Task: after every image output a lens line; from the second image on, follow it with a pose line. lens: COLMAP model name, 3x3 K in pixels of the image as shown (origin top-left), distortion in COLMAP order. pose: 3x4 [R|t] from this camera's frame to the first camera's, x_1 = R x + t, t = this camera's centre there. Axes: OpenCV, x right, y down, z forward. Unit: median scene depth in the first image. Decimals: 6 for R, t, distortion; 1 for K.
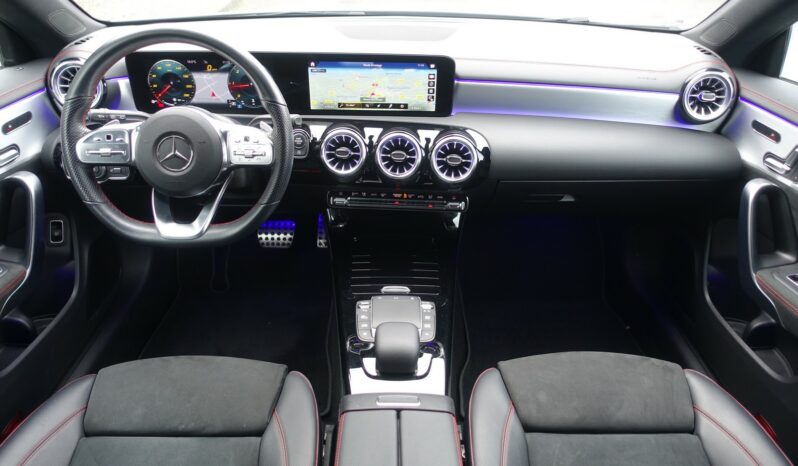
lens RADIAL K [[546.3, 0, 399.0], [0, 546.3, 233.0], [0, 0, 1]] dist [-0.004002, -0.001025]
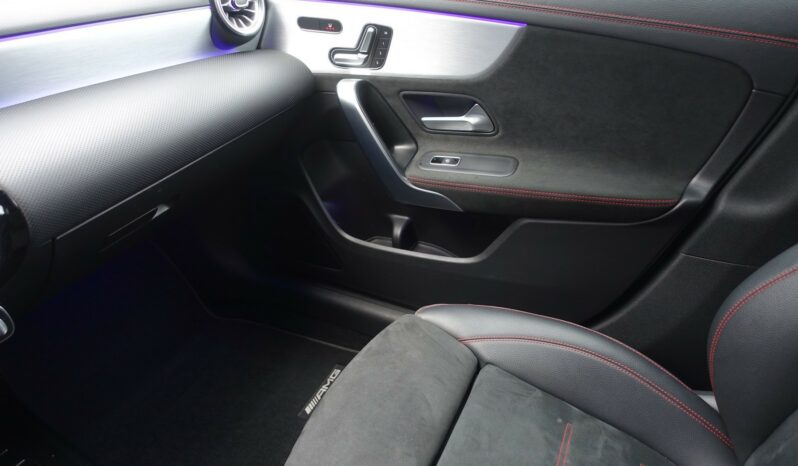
lens RADIAL K [[548.1, 0, 400.9], [0, 548.1, 228.7], [0, 0, 1]] dist [-0.002212, 0.000504]
pose [[0.438969, -0.487487, 0.754760, -0.048096], [0.481030, 0.837003, 0.260838, -0.080868], [-0.758891, 0.248562, 0.601914, 0.460741]]
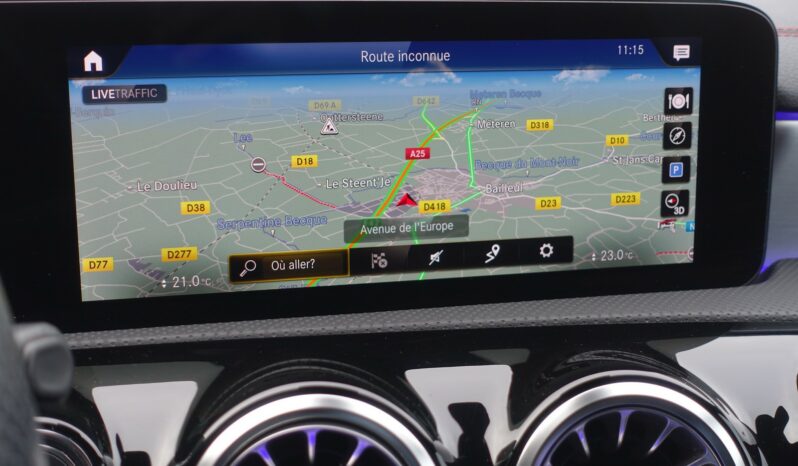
lens RADIAL K [[1144.9, 0, 399.0], [0, 1144.9, 233.0], [0, 0, 1]] dist [-0.093503, -0.018919]
pose [[0.971453, -0.067615, 0.227390, -0.146804], [0.131186, 0.951742, -0.277448, -0.130580], [-0.197657, 0.299358, 0.933443, 0.626320]]
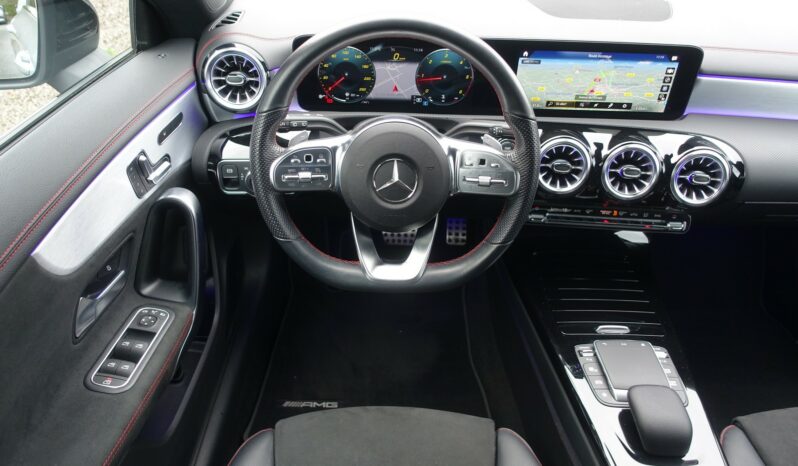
lens RADIAL K [[546.3, 0, 399.0], [0, 546.3, 233.0], [0, 0, 1]] dist [-0.004002, -0.001025]
pose [[0.999875, 0.014687, -0.005778, -0.330814], [-0.013986, 0.994174, 0.106878, -0.128773], [0.007315, -0.106784, 0.994255, 0.170821]]
